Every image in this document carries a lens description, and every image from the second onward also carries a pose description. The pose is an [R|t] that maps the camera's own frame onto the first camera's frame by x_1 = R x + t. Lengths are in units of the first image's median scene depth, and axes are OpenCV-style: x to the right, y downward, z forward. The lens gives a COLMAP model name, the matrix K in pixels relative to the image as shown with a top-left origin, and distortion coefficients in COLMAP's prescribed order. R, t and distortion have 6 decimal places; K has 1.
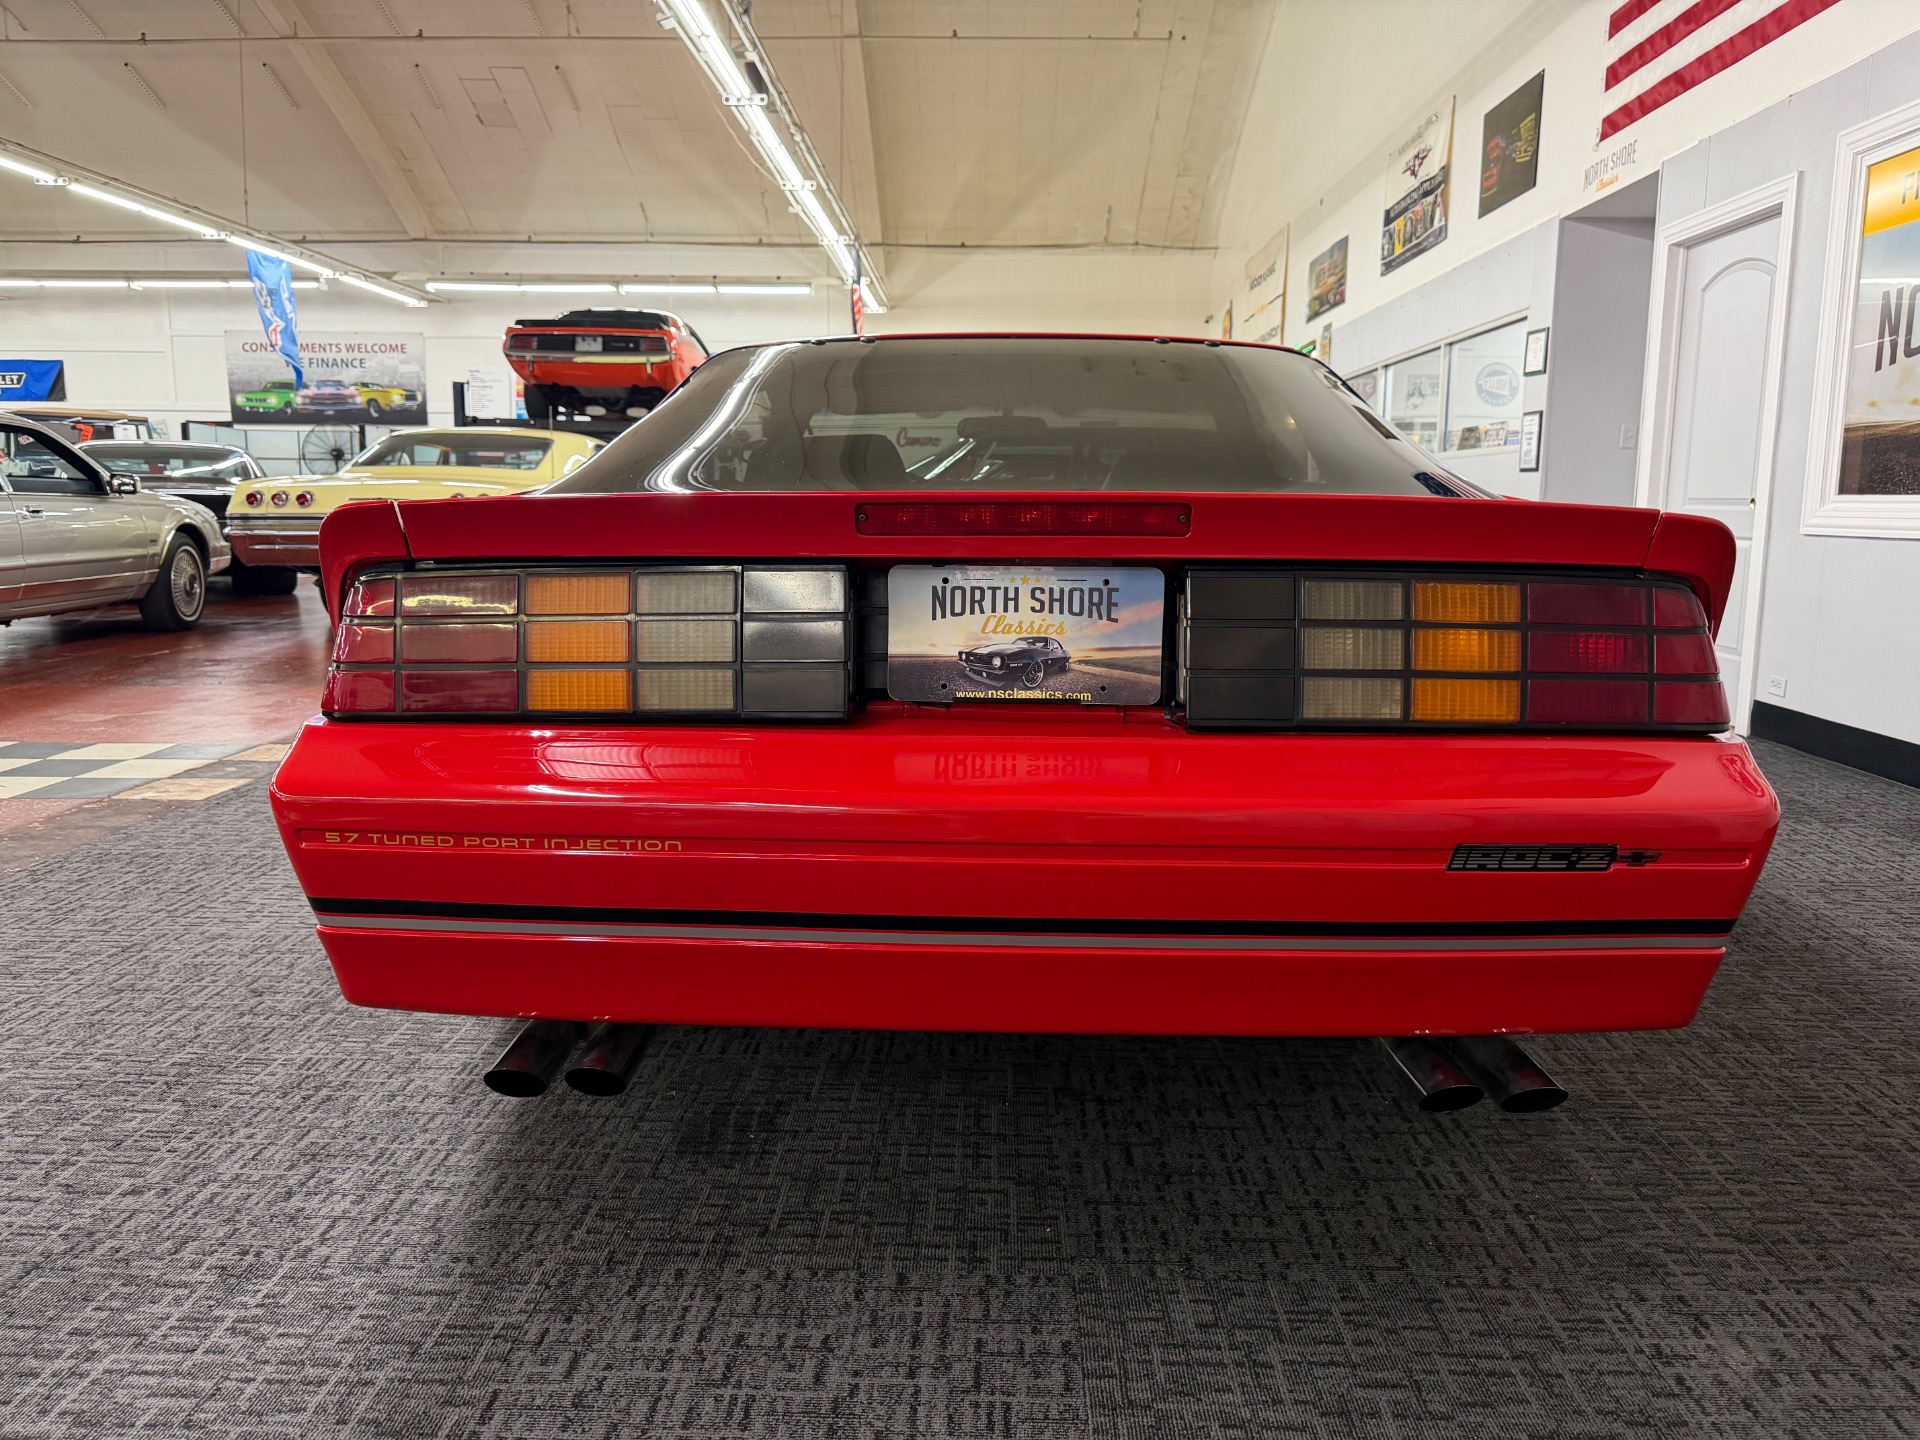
lens RADIAL K [[1376.5, 0, 946.0], [0, 1376.5, 679.2], [0, 0, 1]] dist [0.007638, -0.014557]
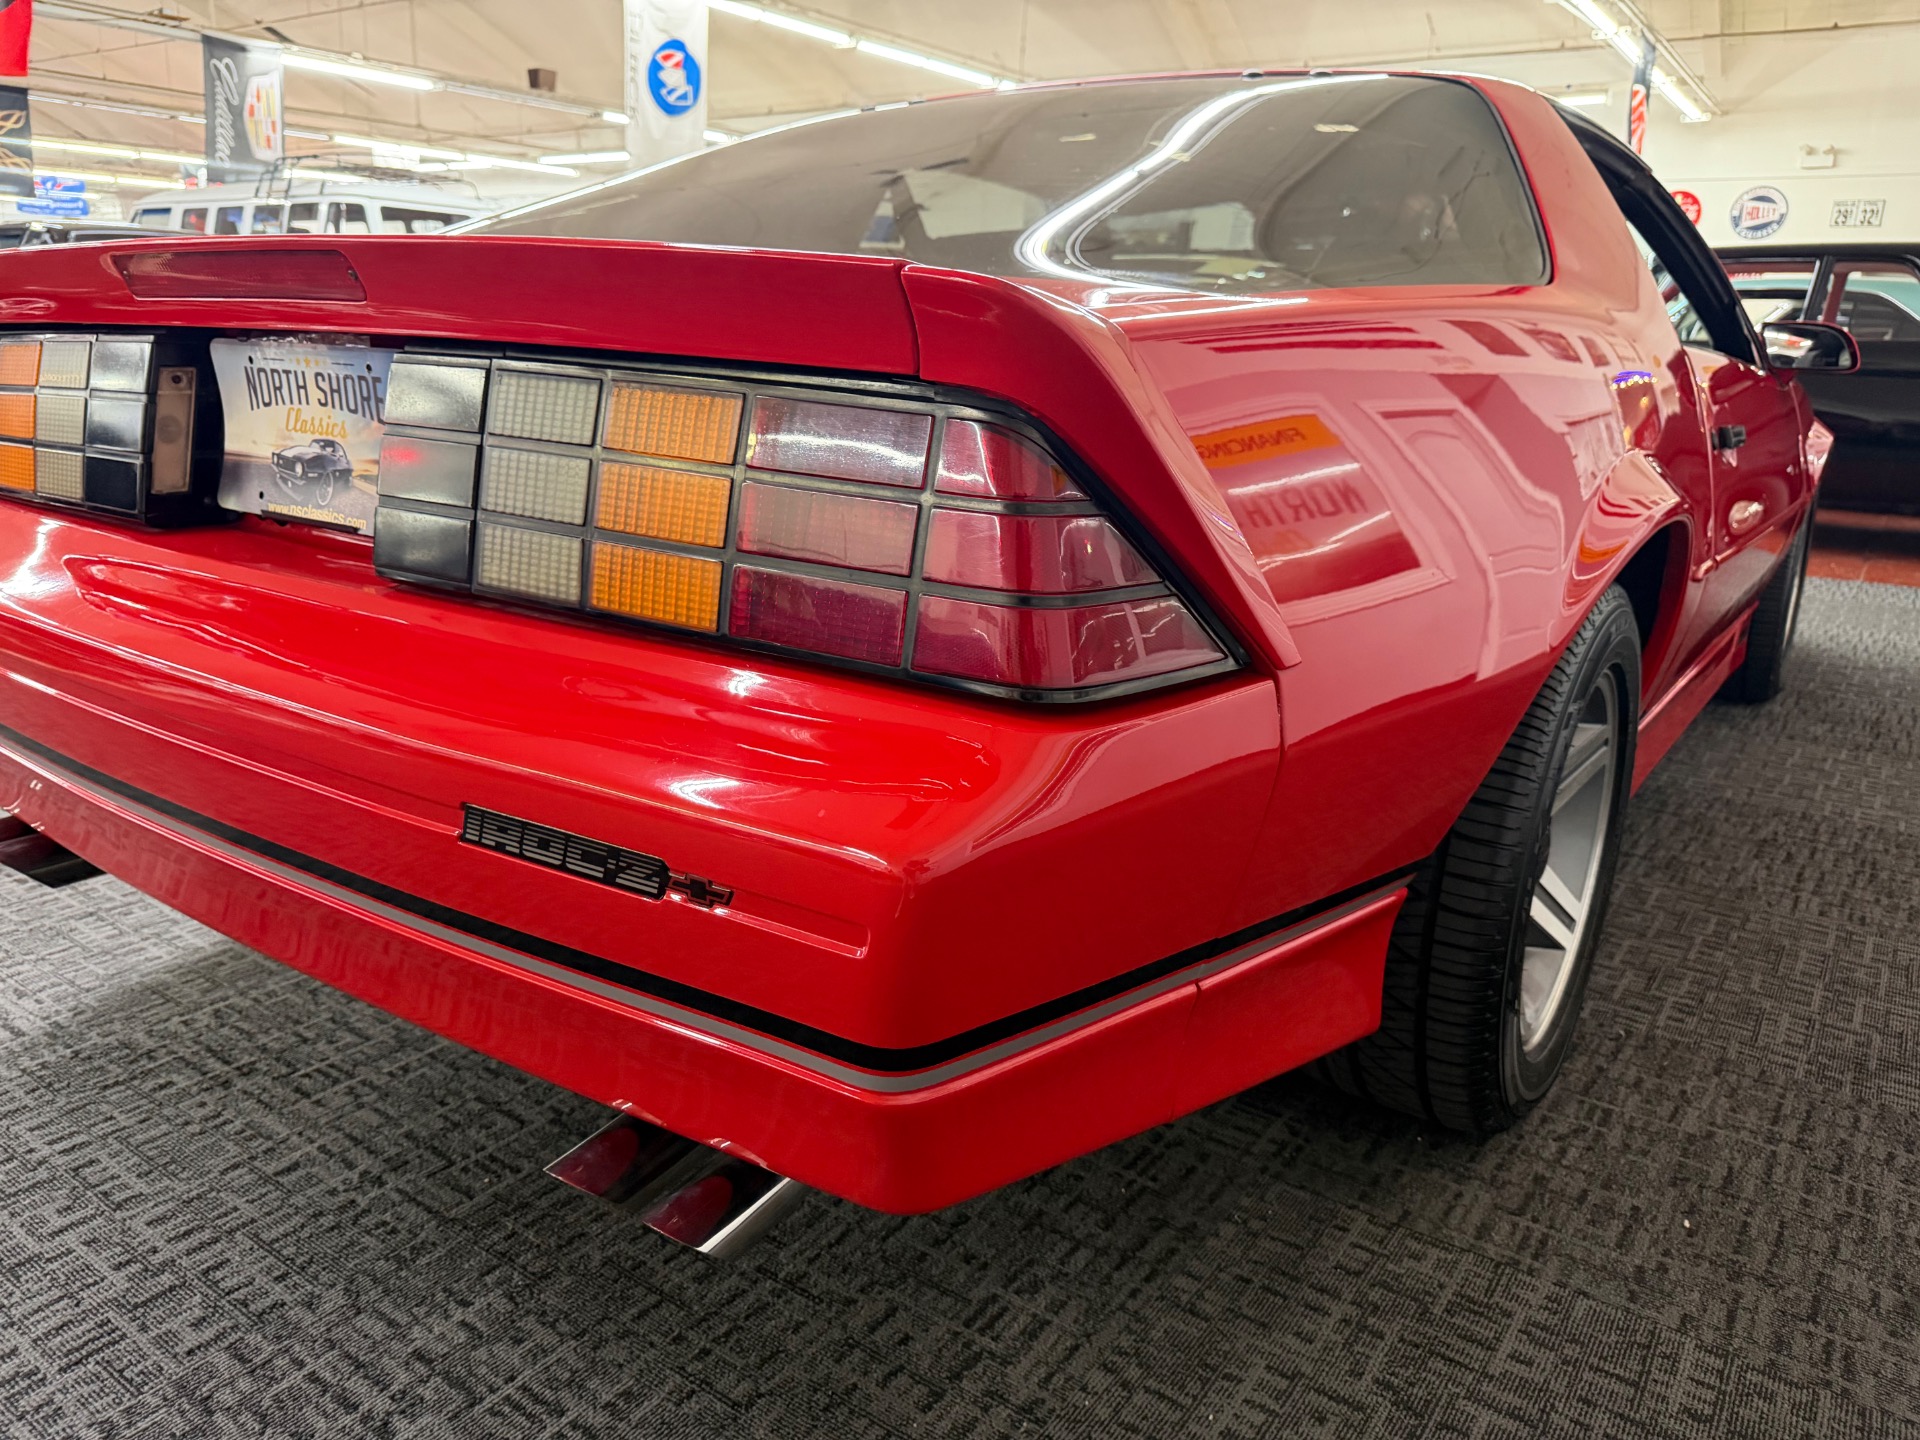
lens RADIAL K [[1376.5, 0, 951.7], [0, 1376.5, 683.4], [0, 0, 1]] dist [0.007638, -0.014557]
pose [[0.831583, 0.154191, -0.533568, 0.784626], [-0.096569, 0.986199, 0.134487, -0.033399], [0.546941, -0.060311, 0.834996, 0.541900]]
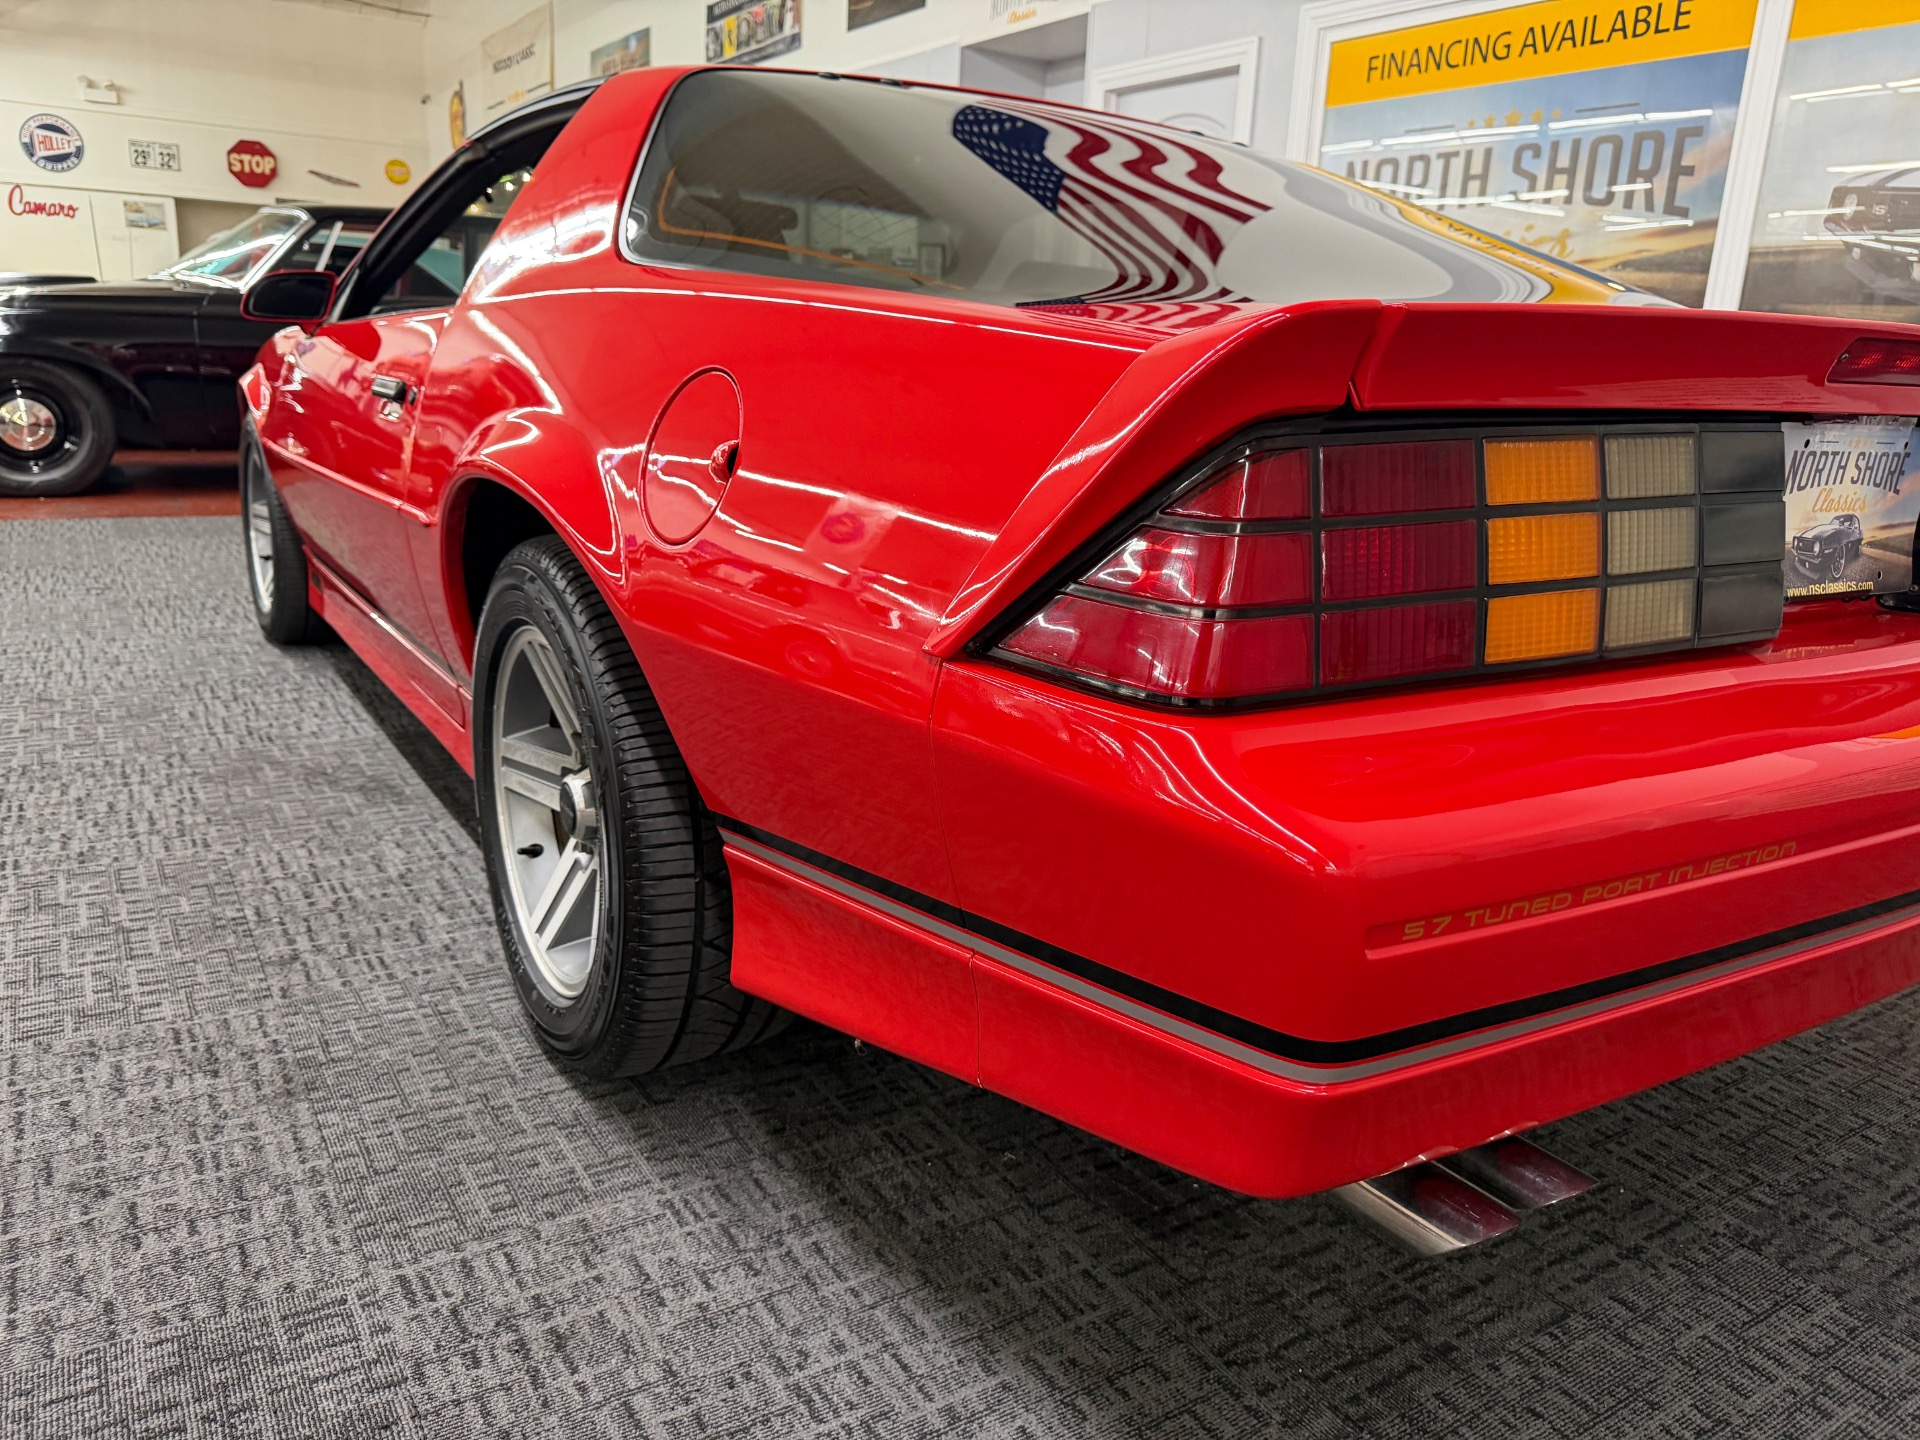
lens RADIAL K [[1376.5, 0, 944.9], [0, 1376.5, 714.3], [0, 0, 1]] dist [0.007638, -0.014557]
pose [[0.822162, -0.111817, 0.558164, -0.827326], [0.027580, 0.987191, 0.157139, -0.056460], [-0.568585, -0.113800, 0.814715, 0.630923]]
